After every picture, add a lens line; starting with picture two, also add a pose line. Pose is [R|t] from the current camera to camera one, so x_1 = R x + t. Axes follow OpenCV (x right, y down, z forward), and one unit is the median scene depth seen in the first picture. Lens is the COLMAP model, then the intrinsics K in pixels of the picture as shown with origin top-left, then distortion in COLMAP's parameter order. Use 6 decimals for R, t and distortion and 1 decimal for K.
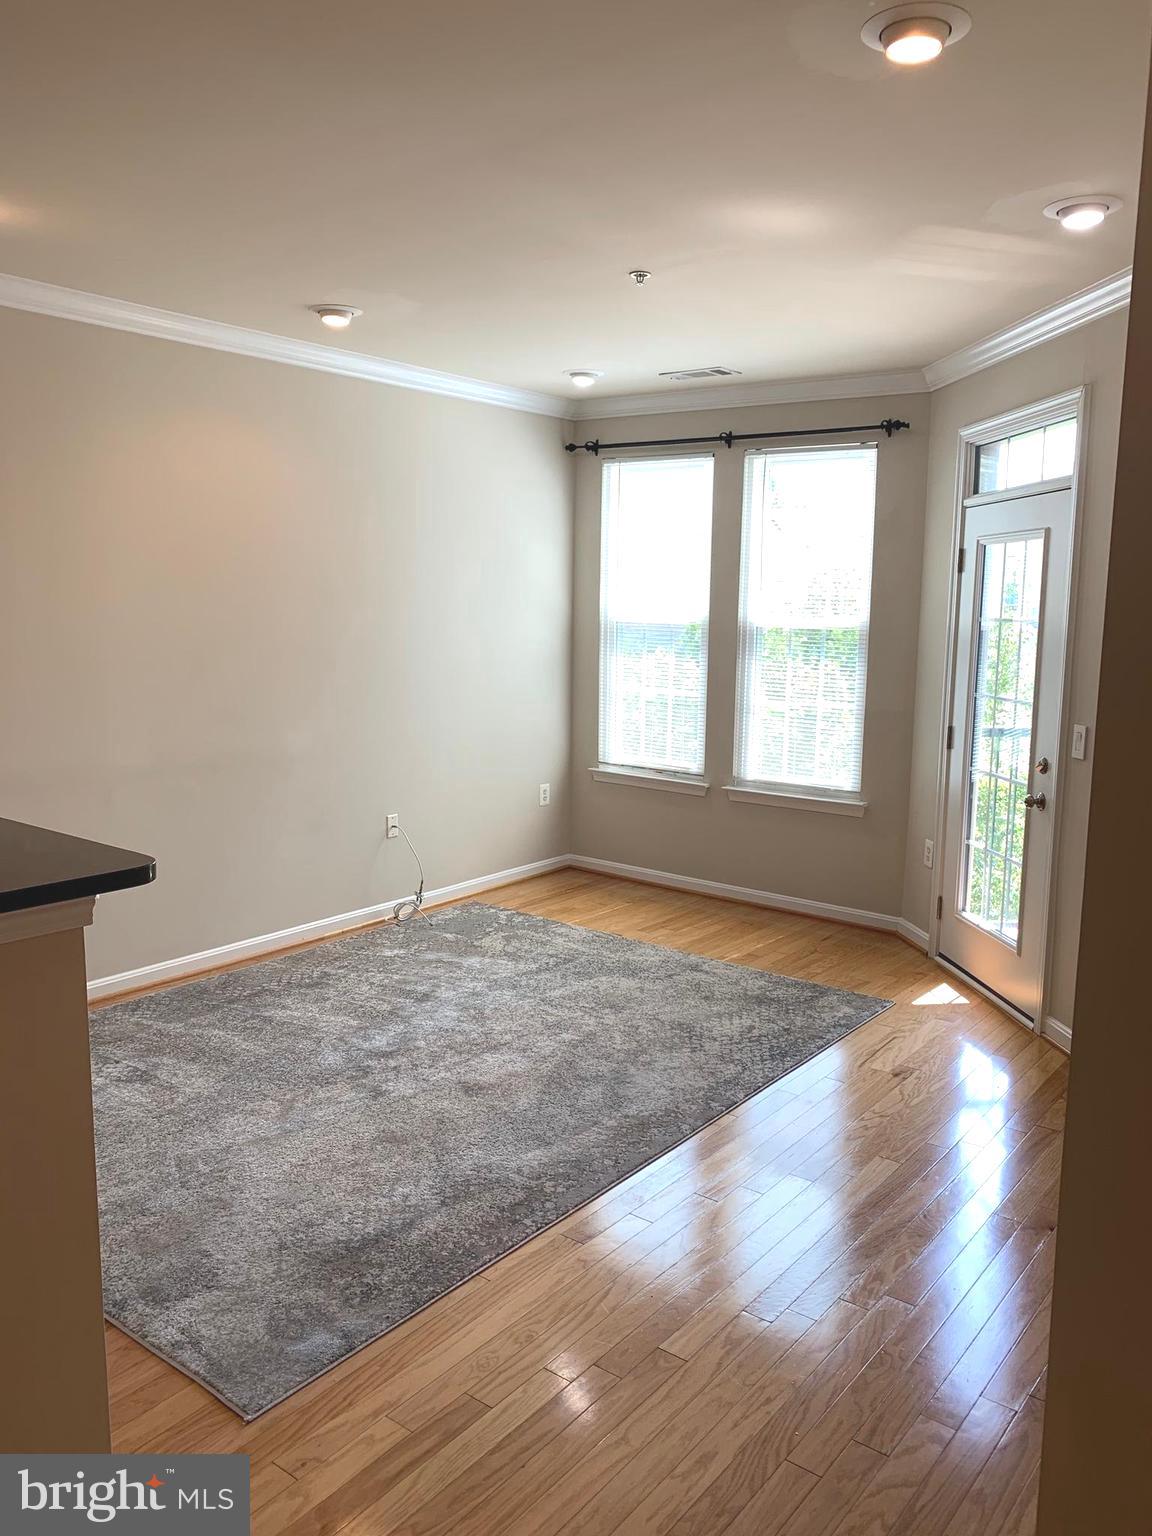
lens RADIAL K [[1184.1, 0, 576.0], [0, 1184.1, 768.0], [0, 0, 1]] dist [0.113894, -0.277335]
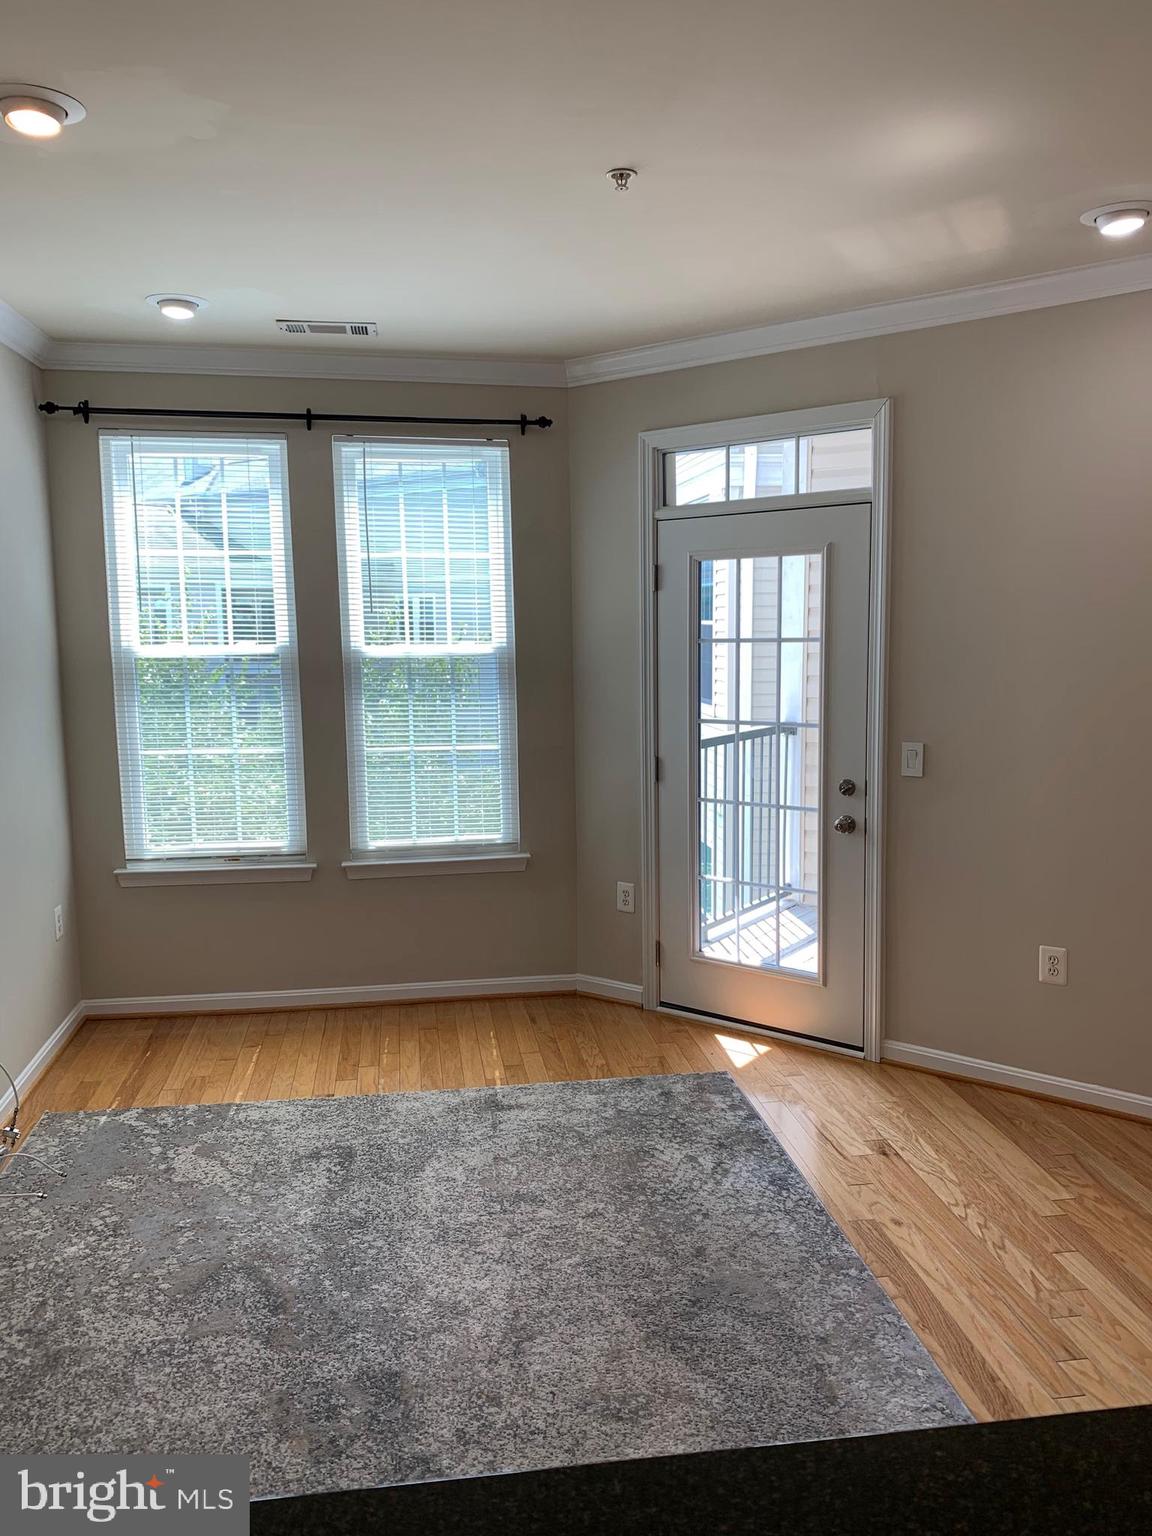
lens RADIAL K [[1184.1, 0, 576.0], [0, 1184.1, 768.0], [0, 0, 1]] dist [0.113894, -0.277335]
pose [[0.688121, -0.117563, 0.716009, -0.350151], [0.122458, 0.991448, 0.045100, -0.068821], [-0.715188, 0.056646, 0.696633, 0.370381]]
